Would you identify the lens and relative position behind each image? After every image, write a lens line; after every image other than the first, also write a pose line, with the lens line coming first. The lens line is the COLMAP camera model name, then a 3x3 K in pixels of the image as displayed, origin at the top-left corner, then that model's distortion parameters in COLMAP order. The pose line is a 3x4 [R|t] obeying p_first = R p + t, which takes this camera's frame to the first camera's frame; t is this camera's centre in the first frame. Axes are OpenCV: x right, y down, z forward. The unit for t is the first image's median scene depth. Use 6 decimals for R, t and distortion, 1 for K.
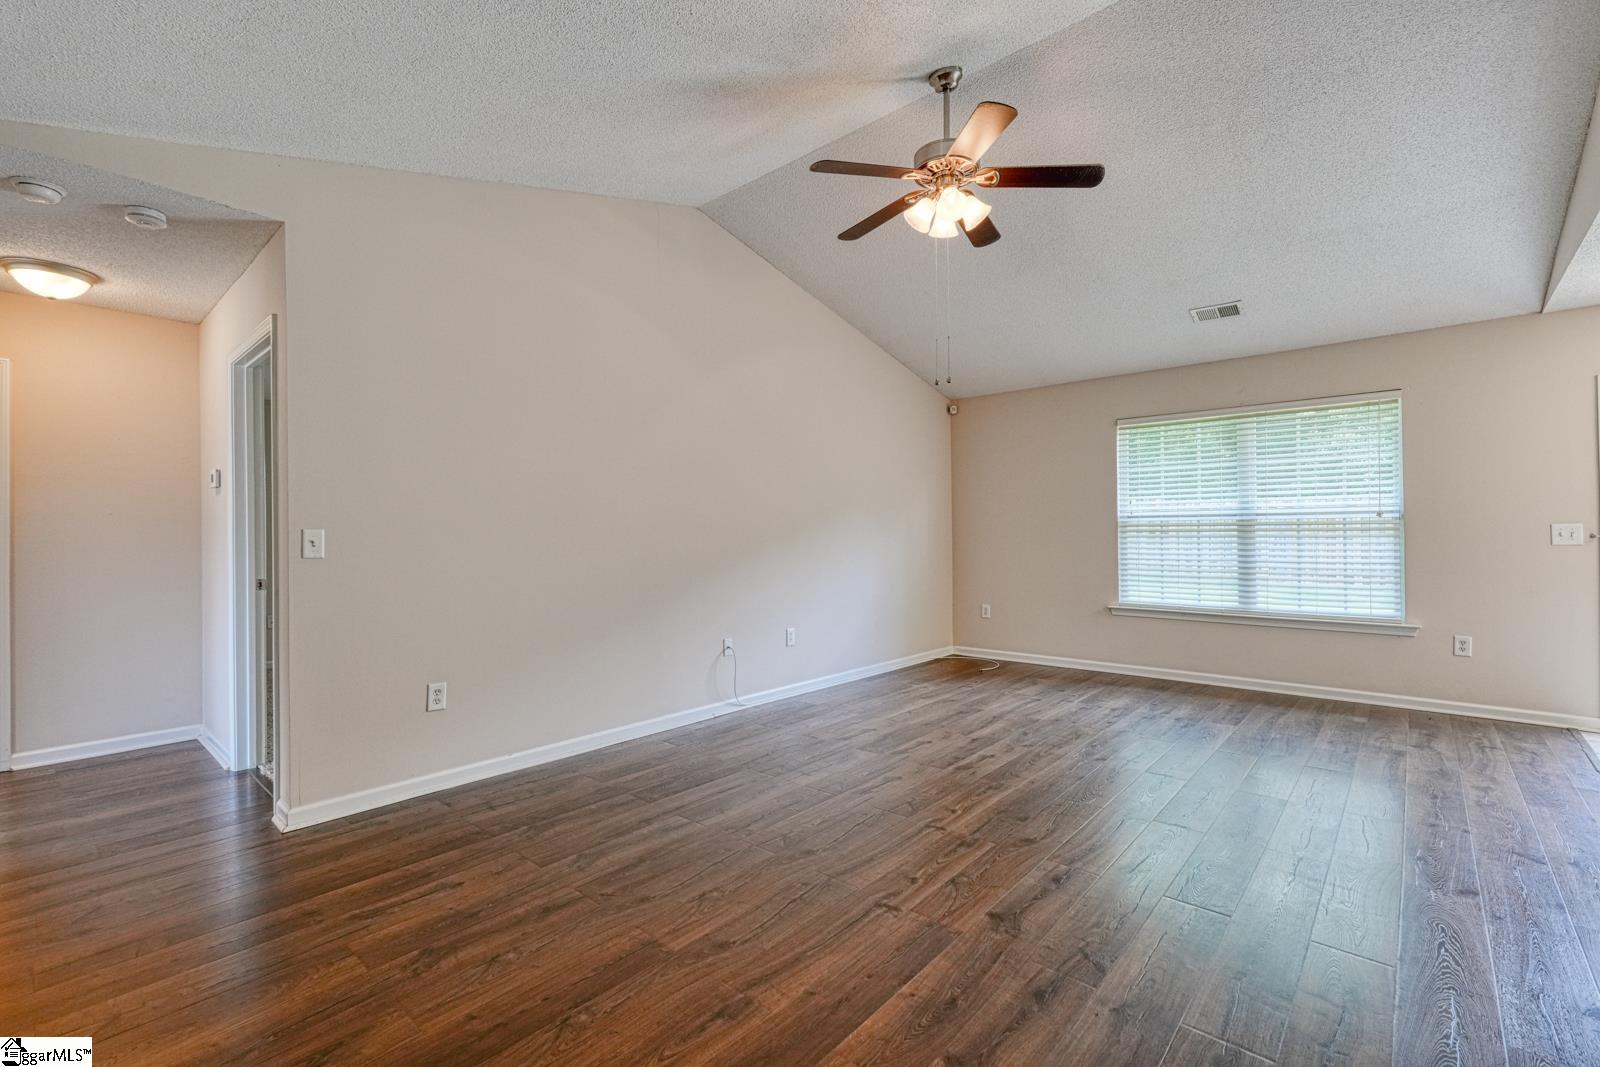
lens RADIAL K [[699.8, 0, 803.4], [0, 699.8, 535.2], [0, 0, 1]] dist [0.002345, 0.000056]
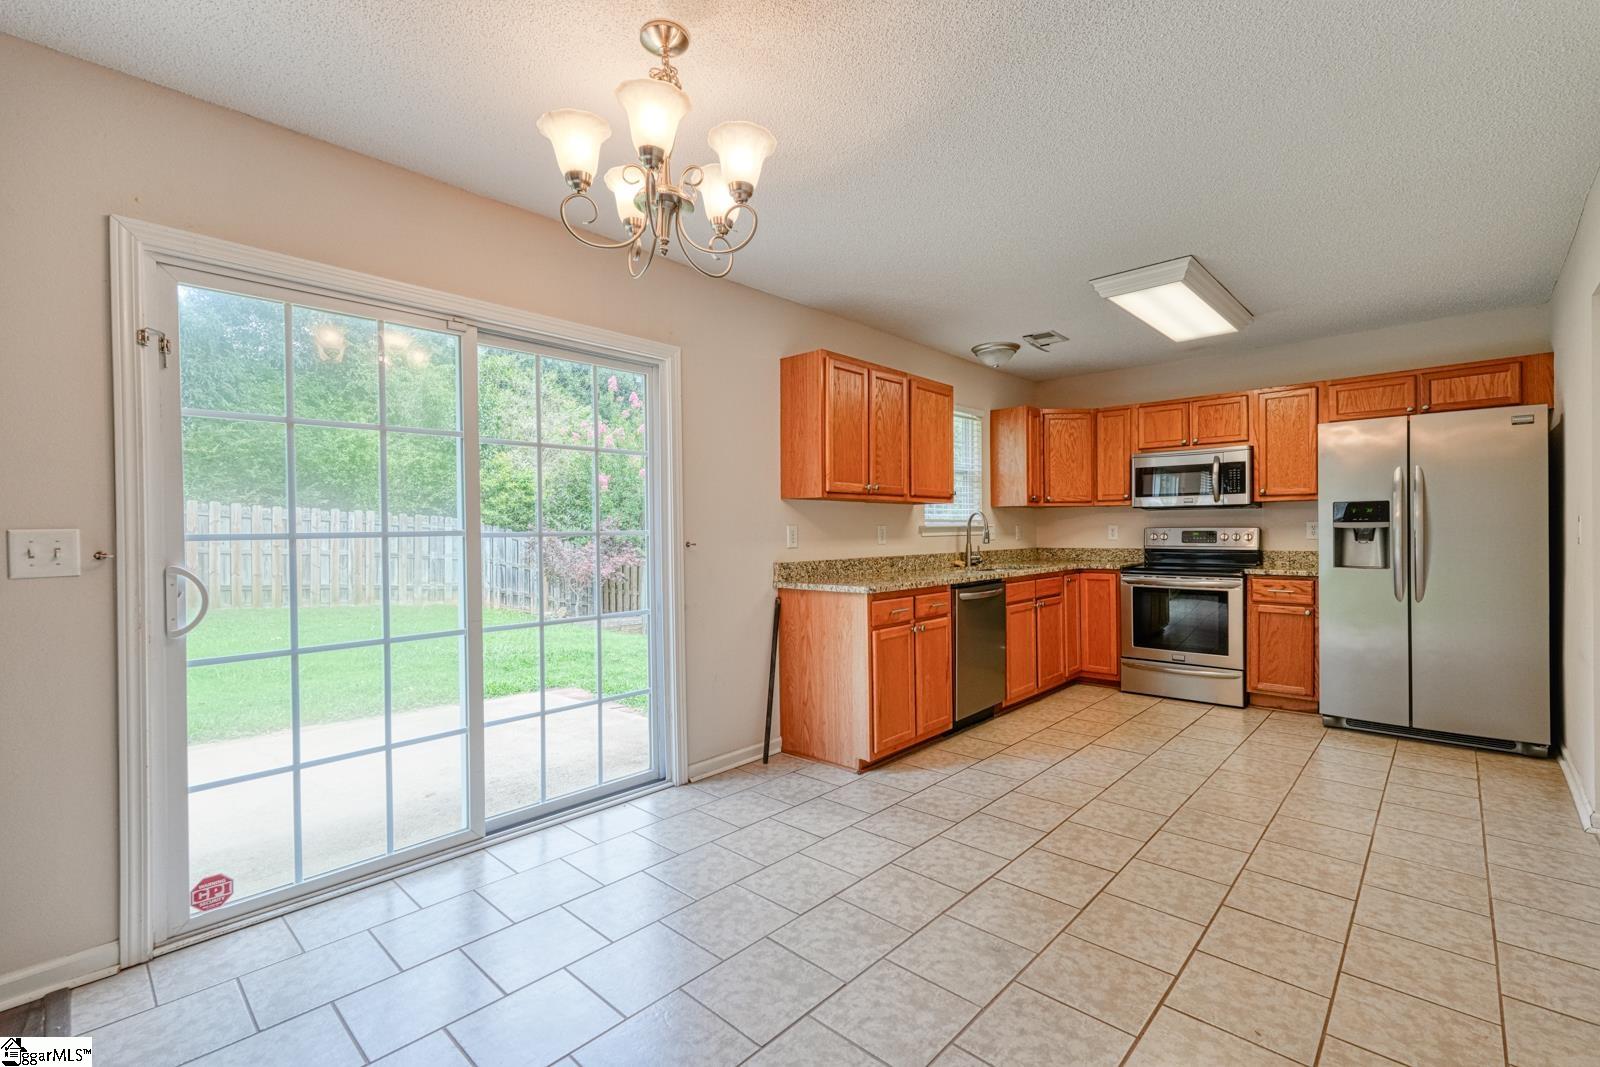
lens RADIAL K [[699.8, 0, 804.2], [0, 699.8, 530.6], [0, 0, 1]] dist [0.002345, 0.000056]
pose [[0.033900, 0.008896, 0.999386, 0.642122], [0.009511, 0.999912, -0.009223, -0.006227], [-0.999380, 0.009818, 0.033813, 0.490824]]
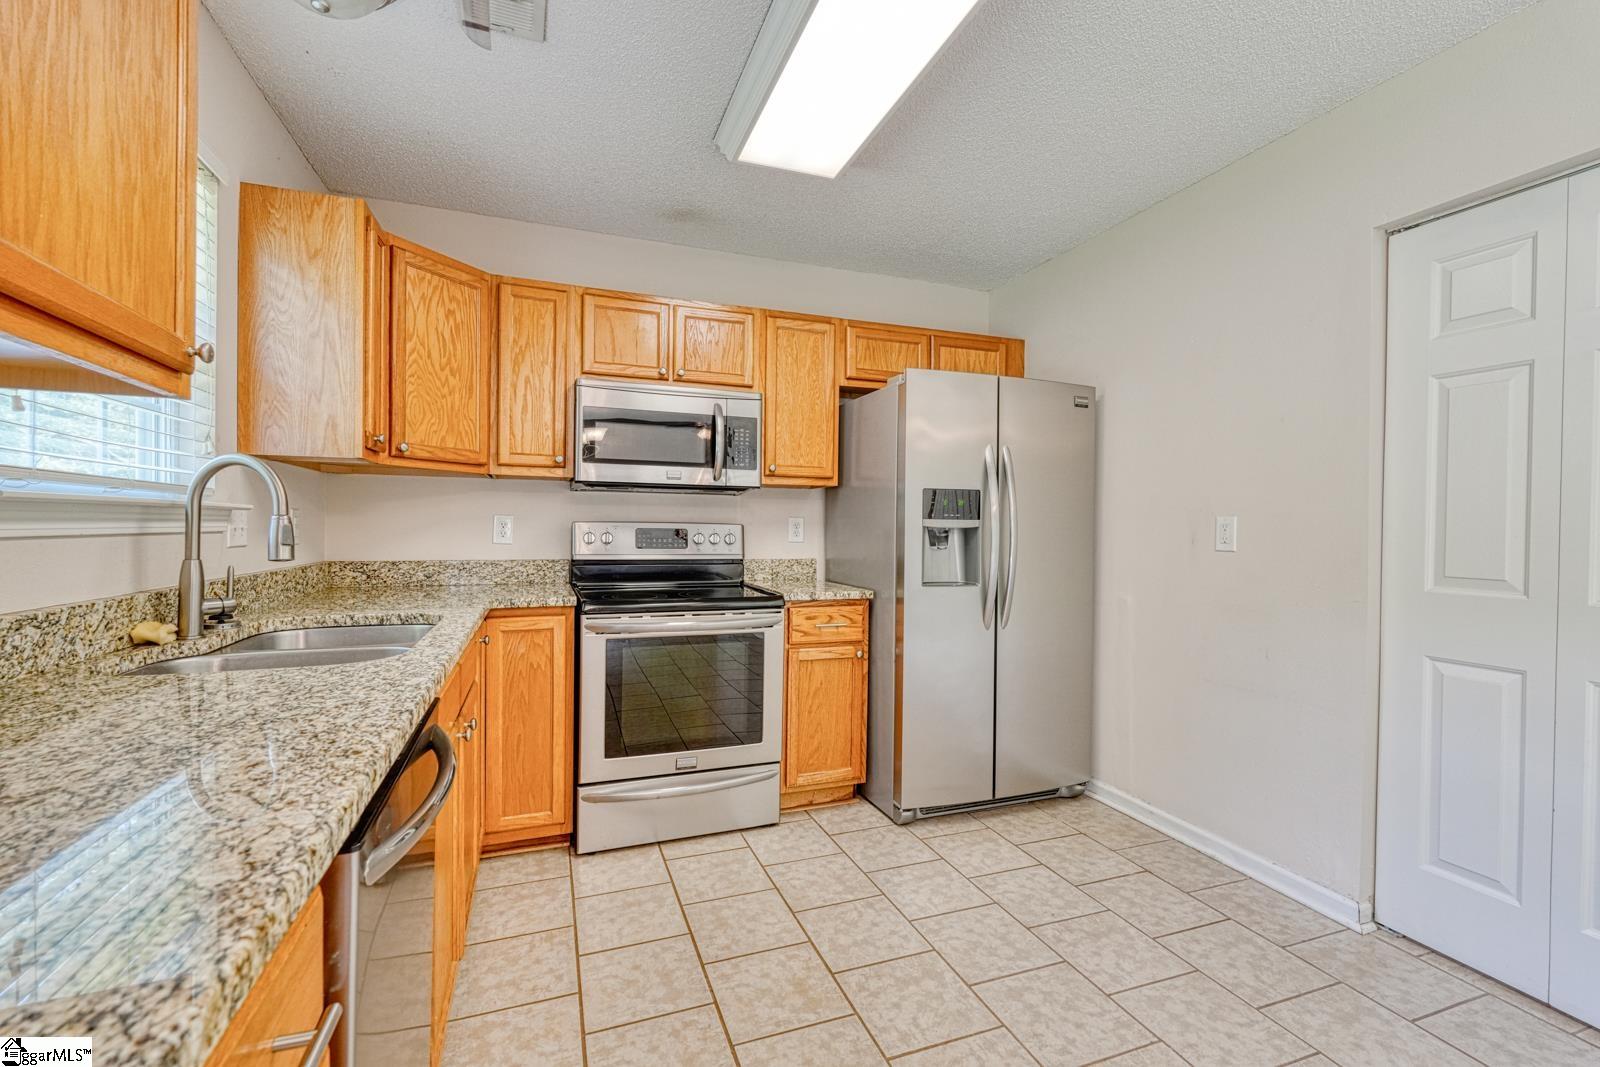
lens RADIAL K [[699.8, 0, 805.7], [0, 699.8, 527.5], [0, 0, 1]] dist [0.002345, 0.000056]
pose [[-0.875683, -0.000130, 0.482886, 1.400625], [-0.001167, 0.999998, -0.001847, -0.009981], [-0.482885, -0.002181, -0.875681, 0.412851]]
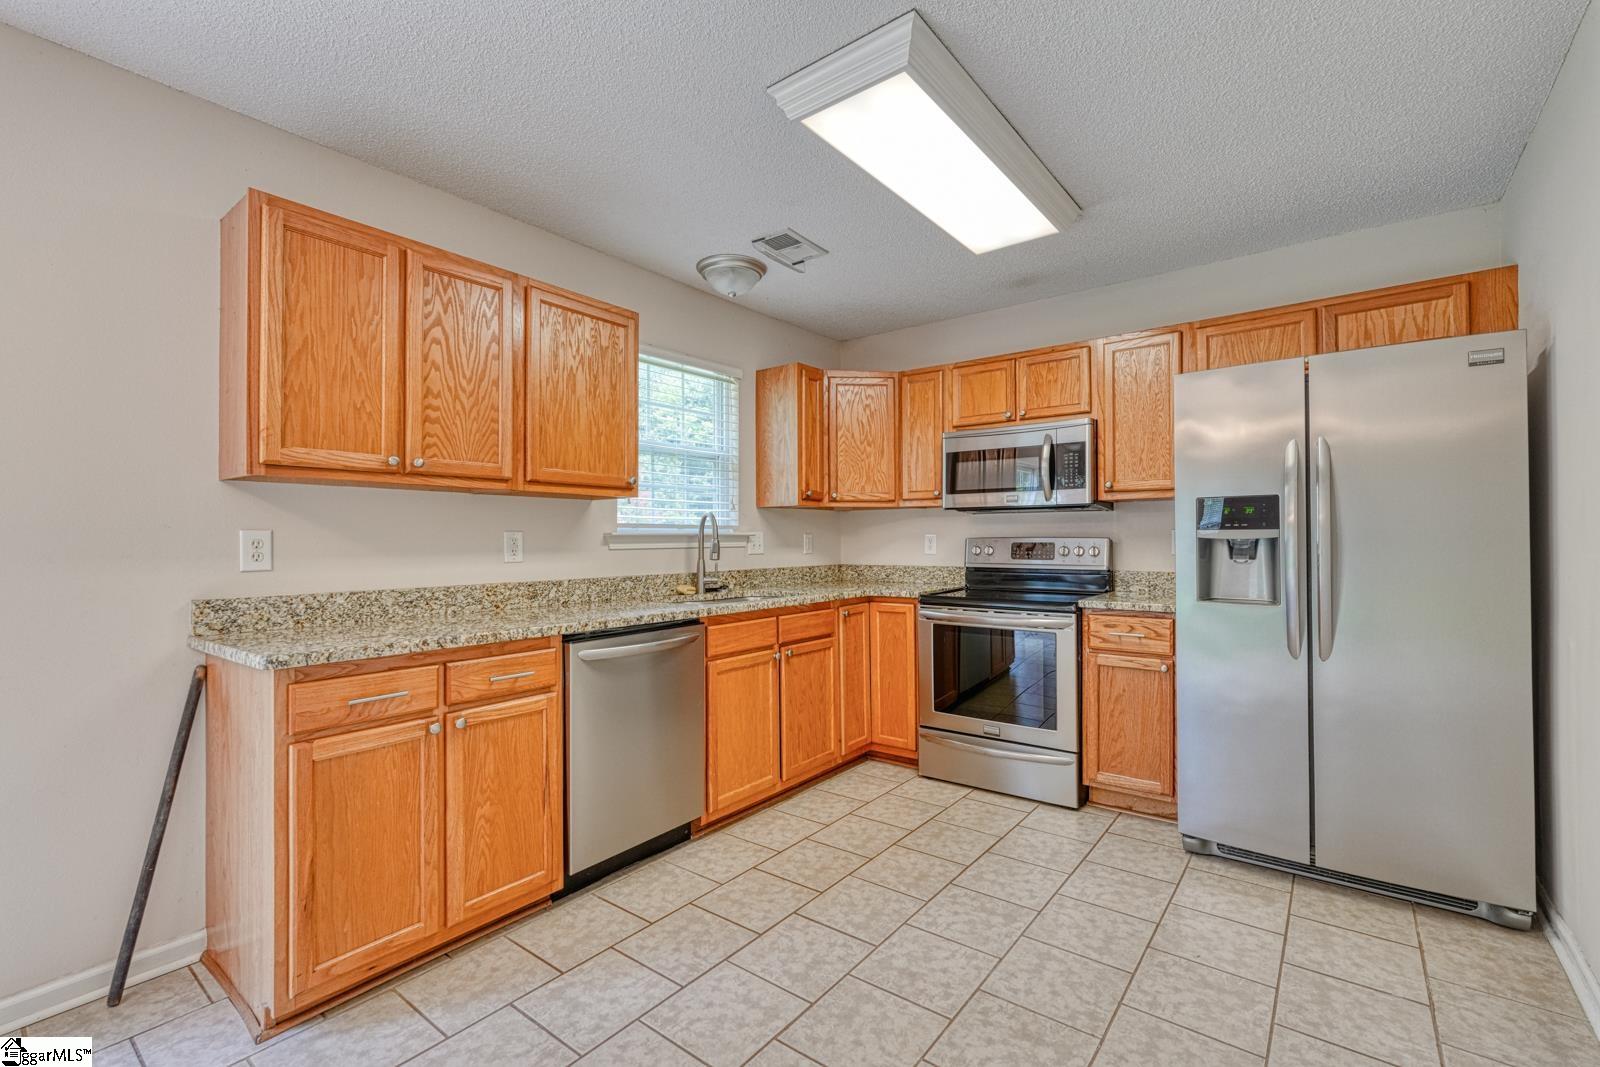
lens RADIAL K [[699.8, 0, 805.0], [0, 699.8, 531.2], [0, 0, 1]] dist [0.002345, 0.000056]
pose [[-0.056089, 0.022193, 0.998179, 1.035593], [0.006439, 0.999740, -0.021866, -0.007172], [-0.998405, 0.005201, -0.056218, 0.174959]]
